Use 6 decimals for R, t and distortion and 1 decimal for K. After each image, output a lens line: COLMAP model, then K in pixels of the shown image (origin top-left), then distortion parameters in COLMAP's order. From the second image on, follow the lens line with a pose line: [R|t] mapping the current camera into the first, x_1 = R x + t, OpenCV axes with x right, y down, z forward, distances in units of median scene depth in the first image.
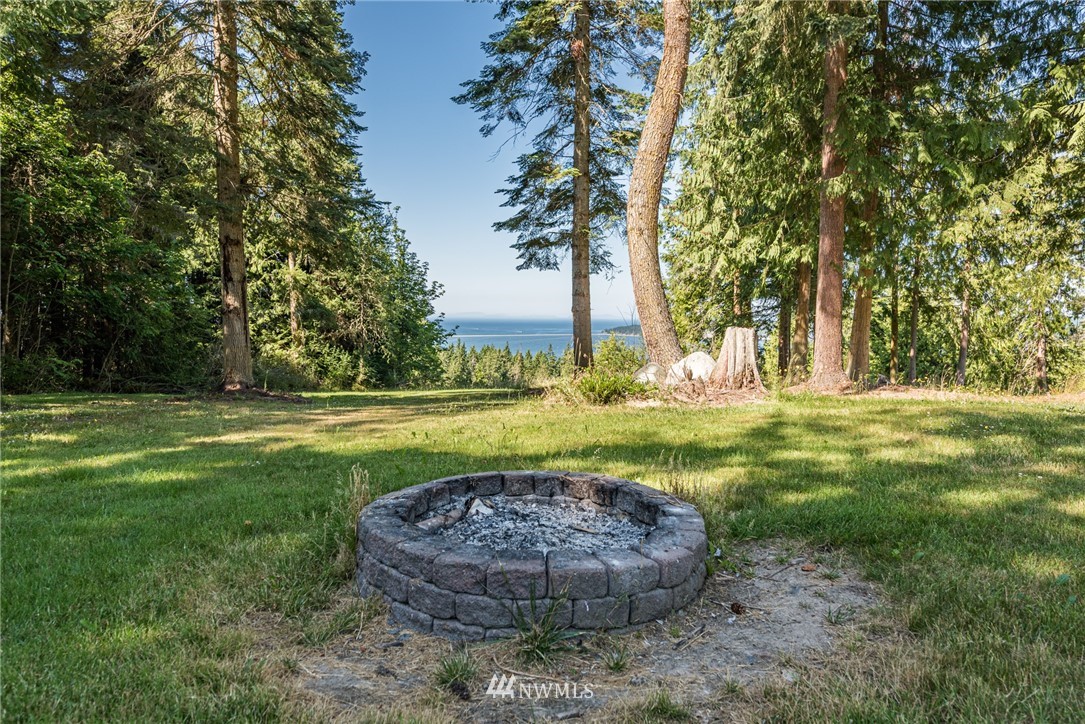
lens RADIAL K [[688.7, 0, 546.3], [0, 688.7, 363.5], [0, 0, 1]] dist [0.009897, -0.001715]
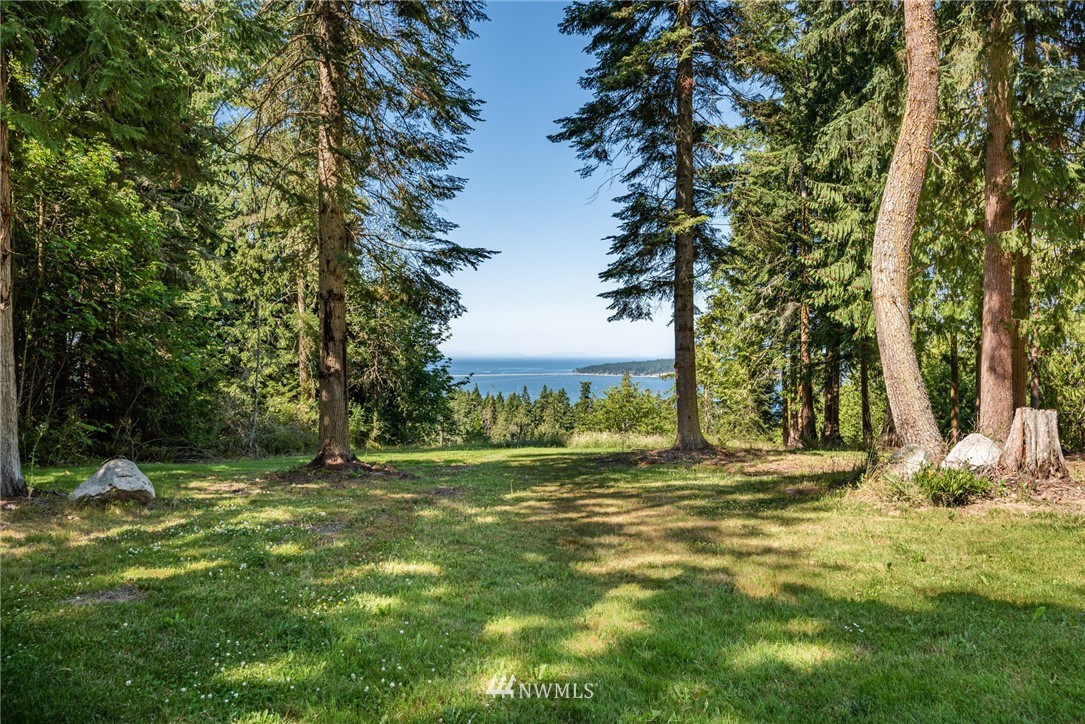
lens RADIAL K [[752.5, 0, 545.3], [0, 752.5, 364.3], [0, 0, 1]] dist [-0.003081, 0.004878]
pose [[0.998642, -0.004588, 0.051899, -0.174707], [0.007373, 0.998536, -0.053588, -0.026270], [-0.051578, 0.053898, 0.997213, 0.019077]]
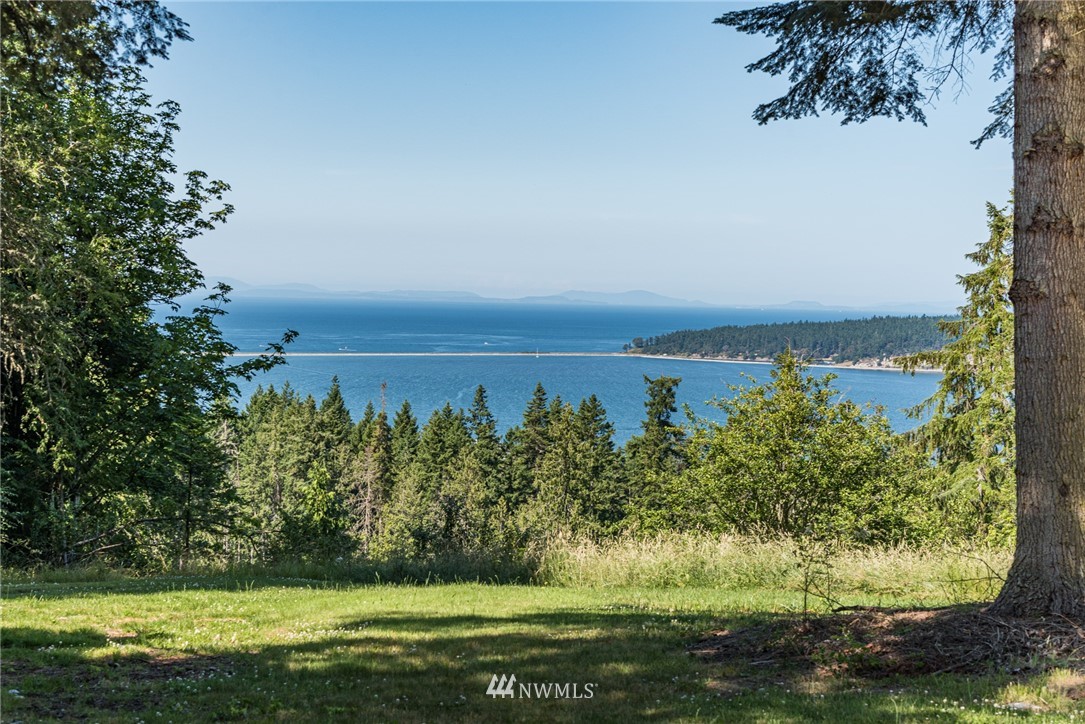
lens RADIAL K [[2193.8, 0, 540.6], [0, 2193.8, 359.8], [0, 0, 1]] dist [0.065532, 0.000000]
pose [[0.998660, 0.012182, 0.050296, -0.152832], [-0.010225, 0.999188, -0.038976, -0.021810], [-0.050730, 0.038409, 0.997974, 0.243703]]
